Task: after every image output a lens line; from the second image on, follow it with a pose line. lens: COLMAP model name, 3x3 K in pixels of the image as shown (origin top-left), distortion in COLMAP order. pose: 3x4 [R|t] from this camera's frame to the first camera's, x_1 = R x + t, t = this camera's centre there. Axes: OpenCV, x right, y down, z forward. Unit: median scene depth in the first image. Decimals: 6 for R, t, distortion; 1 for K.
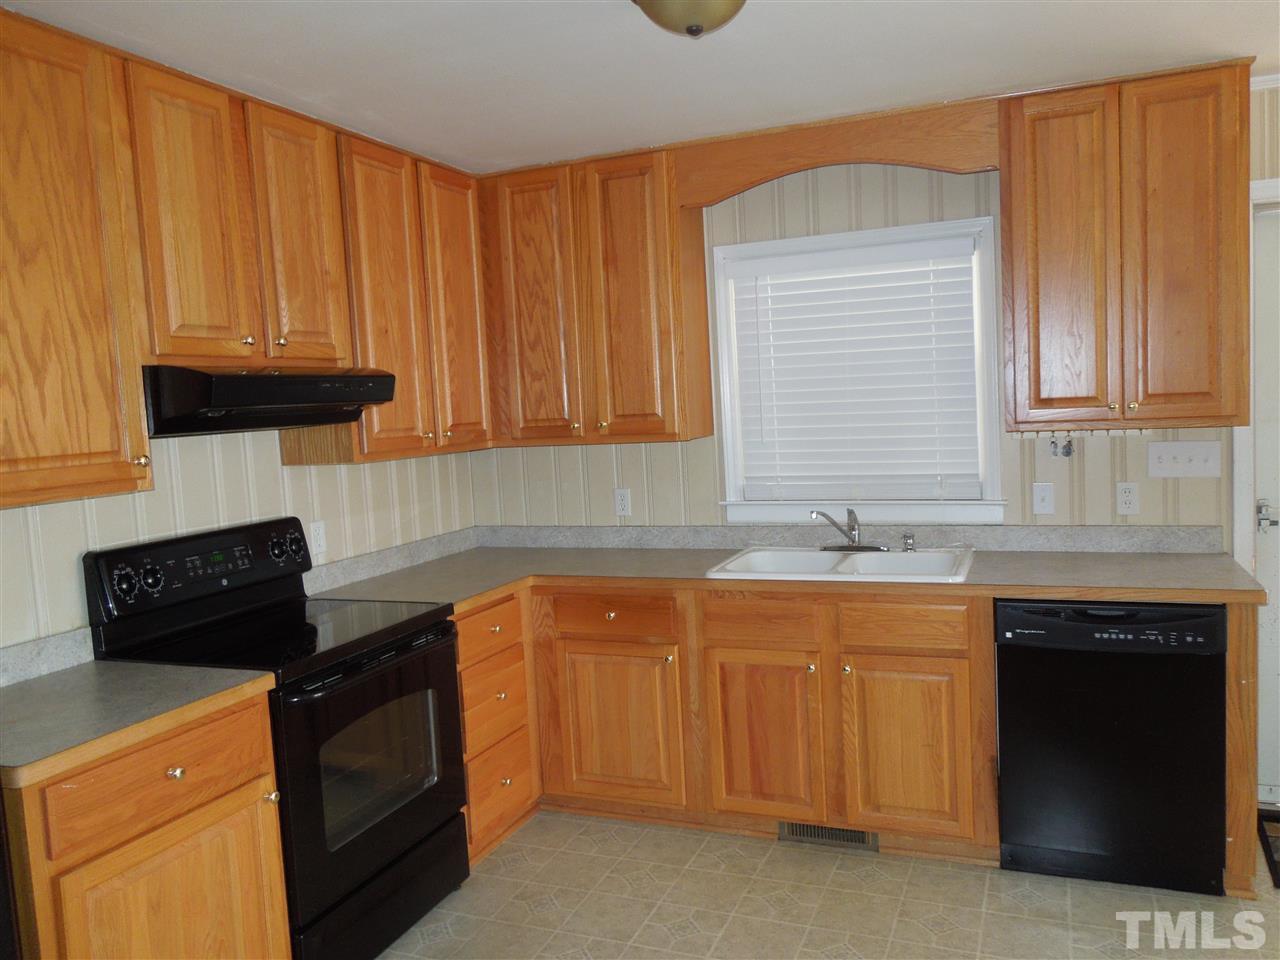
lens RADIAL K [[971.3, 0, 640.0], [0, 971.3, 480.0], [0, 0, 1]] dist [0.002865, 0.005504]
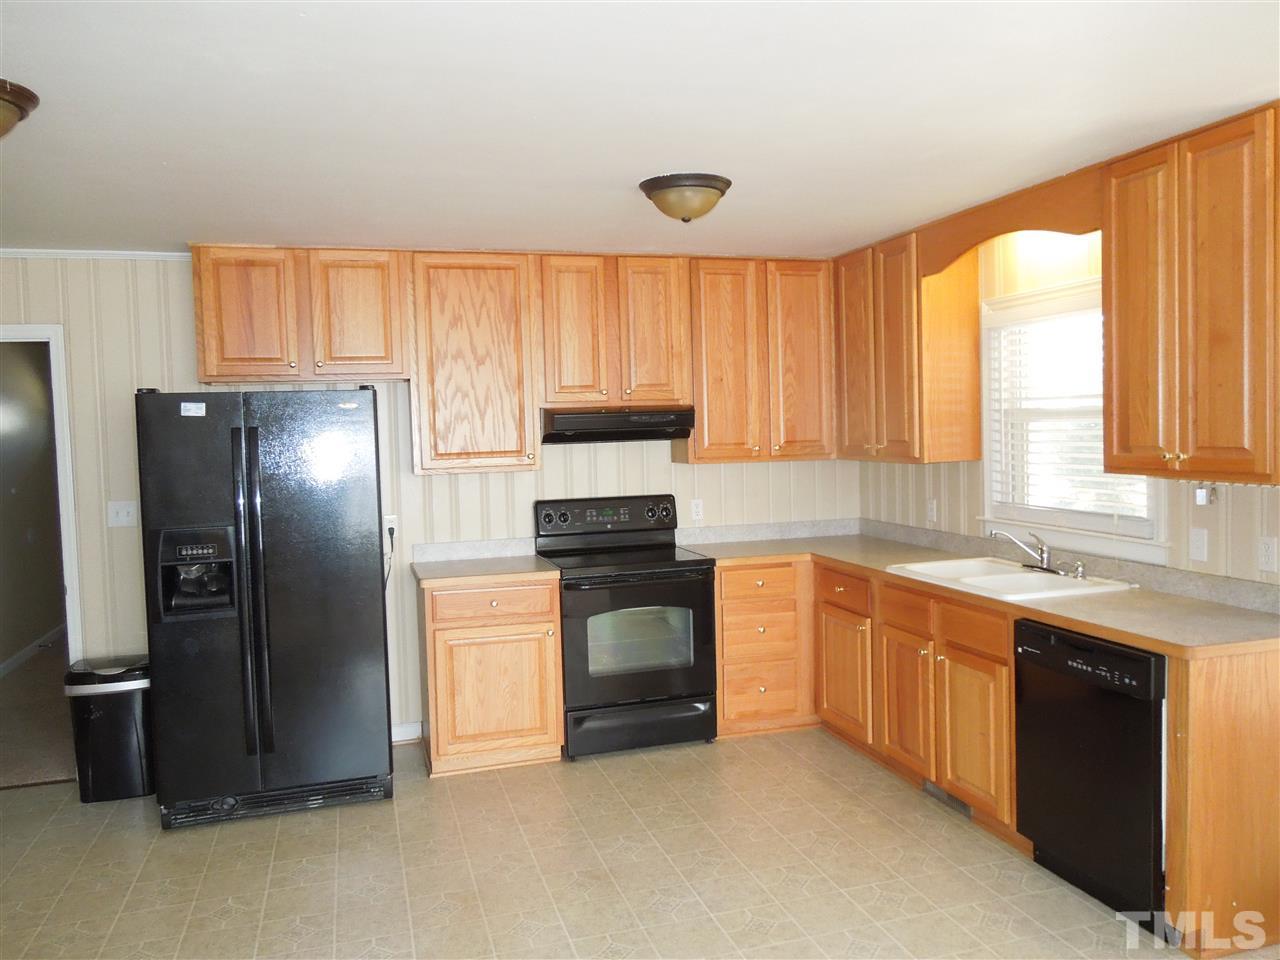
lens RADIAL K [[971.3, 0, 640.0], [0, 971.3, 480.0], [0, 0, 1]] dist [0.002865, 0.005504]
pose [[0.627969, 0.076384, -0.774481, 0.966144], [-0.068166, 0.996745, 0.043034, -0.058846], [0.775247, 0.025769, 0.631132, -0.075524]]
